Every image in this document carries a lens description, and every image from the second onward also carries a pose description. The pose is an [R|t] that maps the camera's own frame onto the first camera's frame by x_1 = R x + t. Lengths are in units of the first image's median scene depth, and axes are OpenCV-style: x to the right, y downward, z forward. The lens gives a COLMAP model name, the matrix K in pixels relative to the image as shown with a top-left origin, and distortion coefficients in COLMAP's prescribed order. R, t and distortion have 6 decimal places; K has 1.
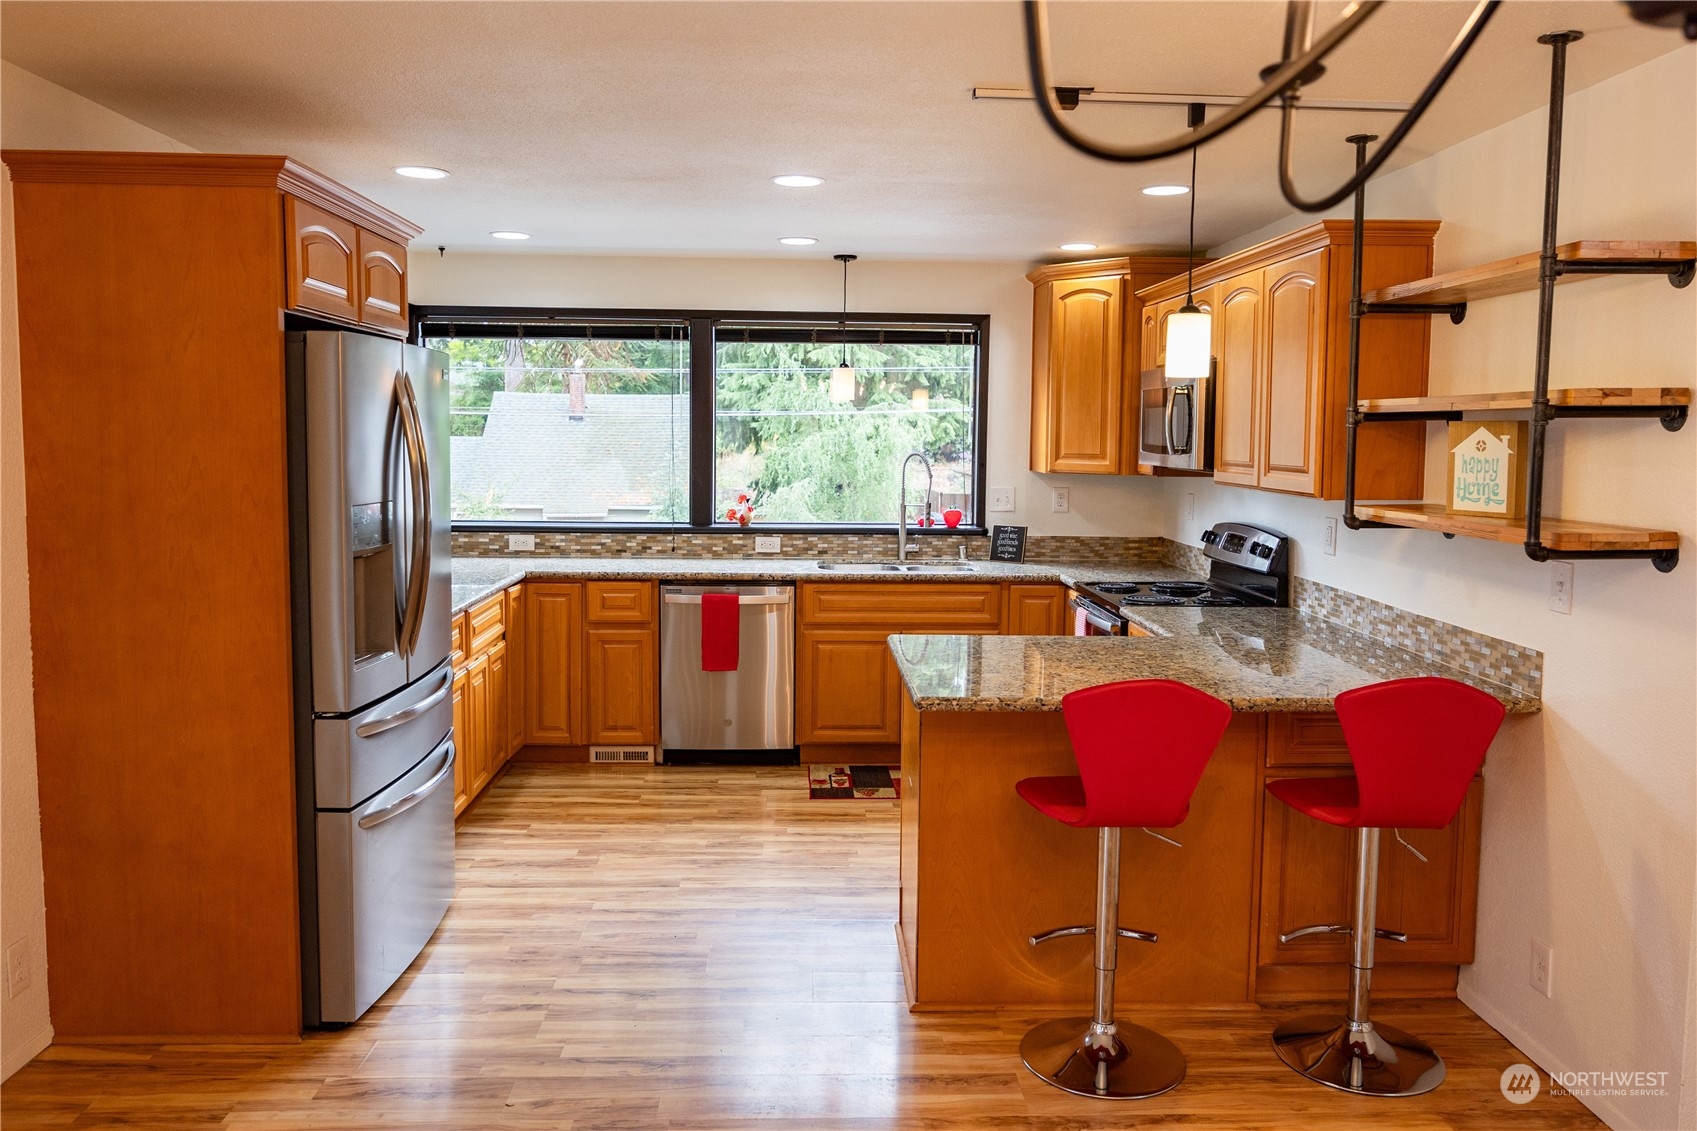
lens RADIAL K [[1235.8, 0, 854.0], [0, 1235.8, 534.4], [0, 0, 1]] dist [-0.001423, 0.010879]
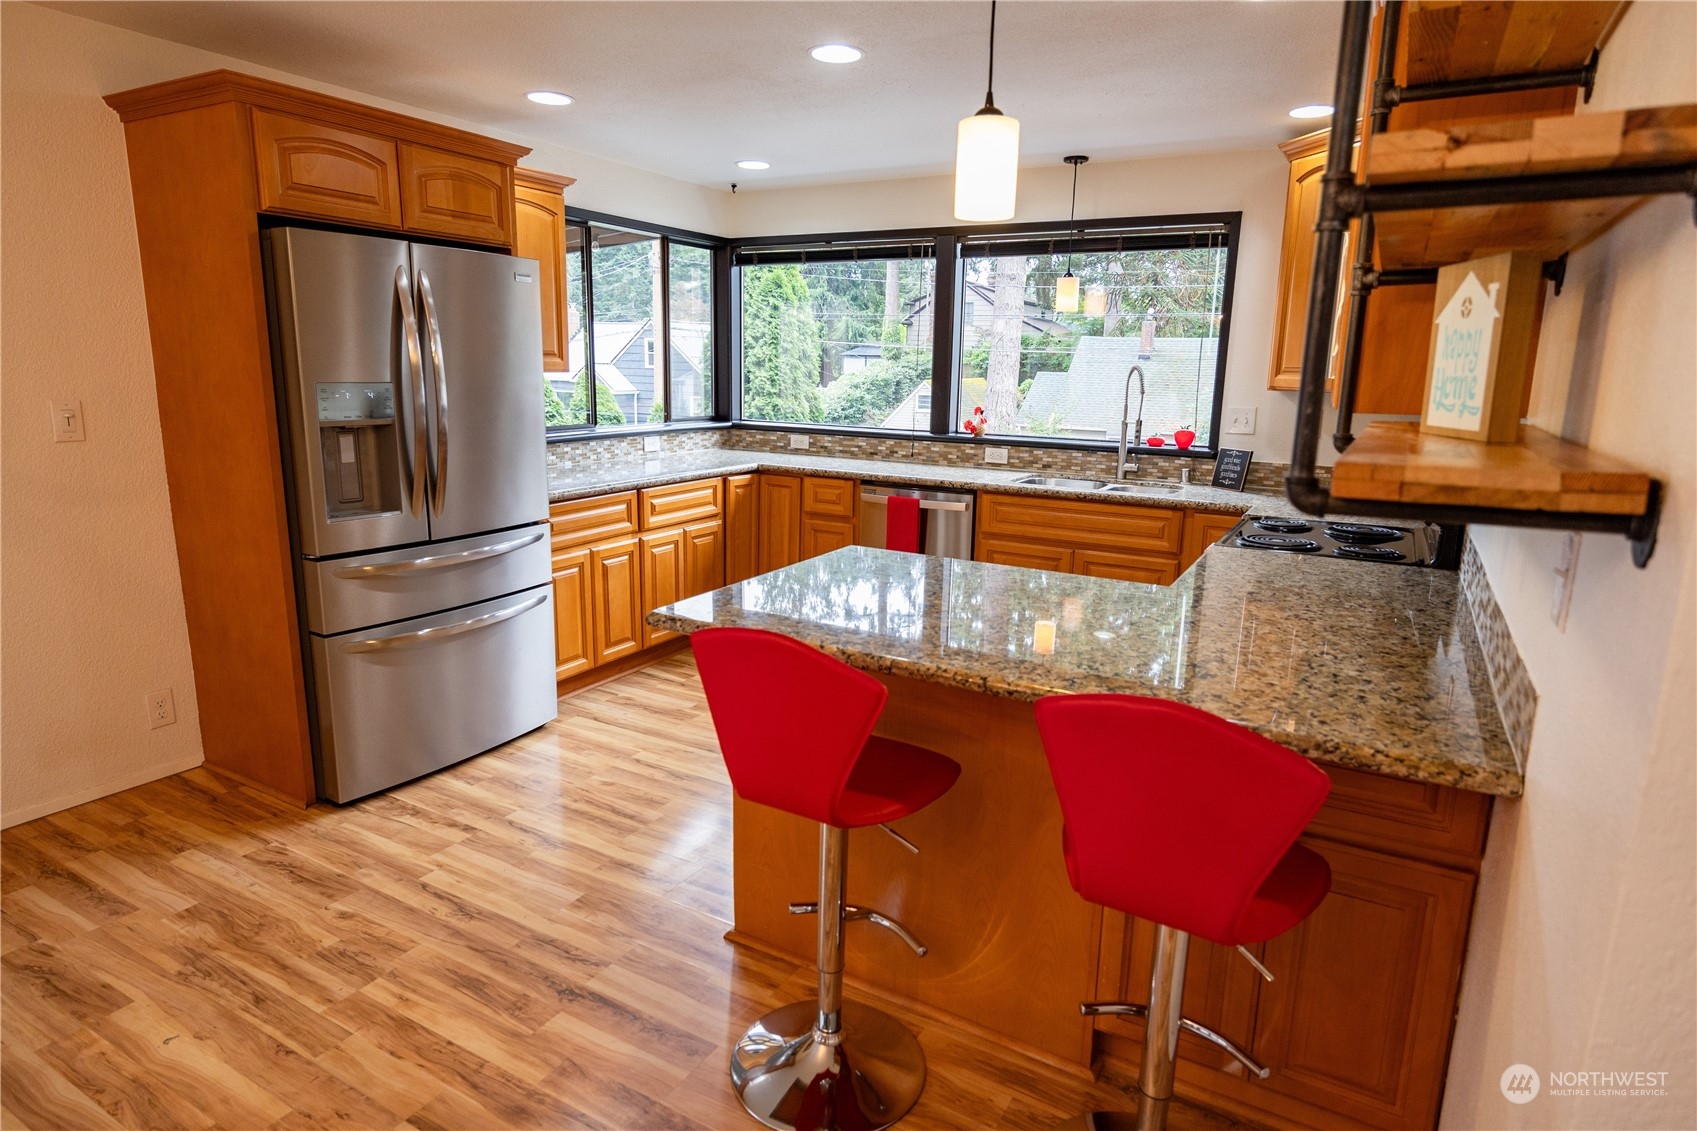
lens RADIAL K [[948.5, 0, 851.5], [0, 948.5, 565.5], [0, 0, 1]] dist [-0.000403, -0.001766]
pose [[0.847342, 0.117097, -0.517976, 0.279163], [-0.055387, 0.989554, 0.133098, 0.000384], [0.528151, -0.084091, 0.844977, 0.270916]]
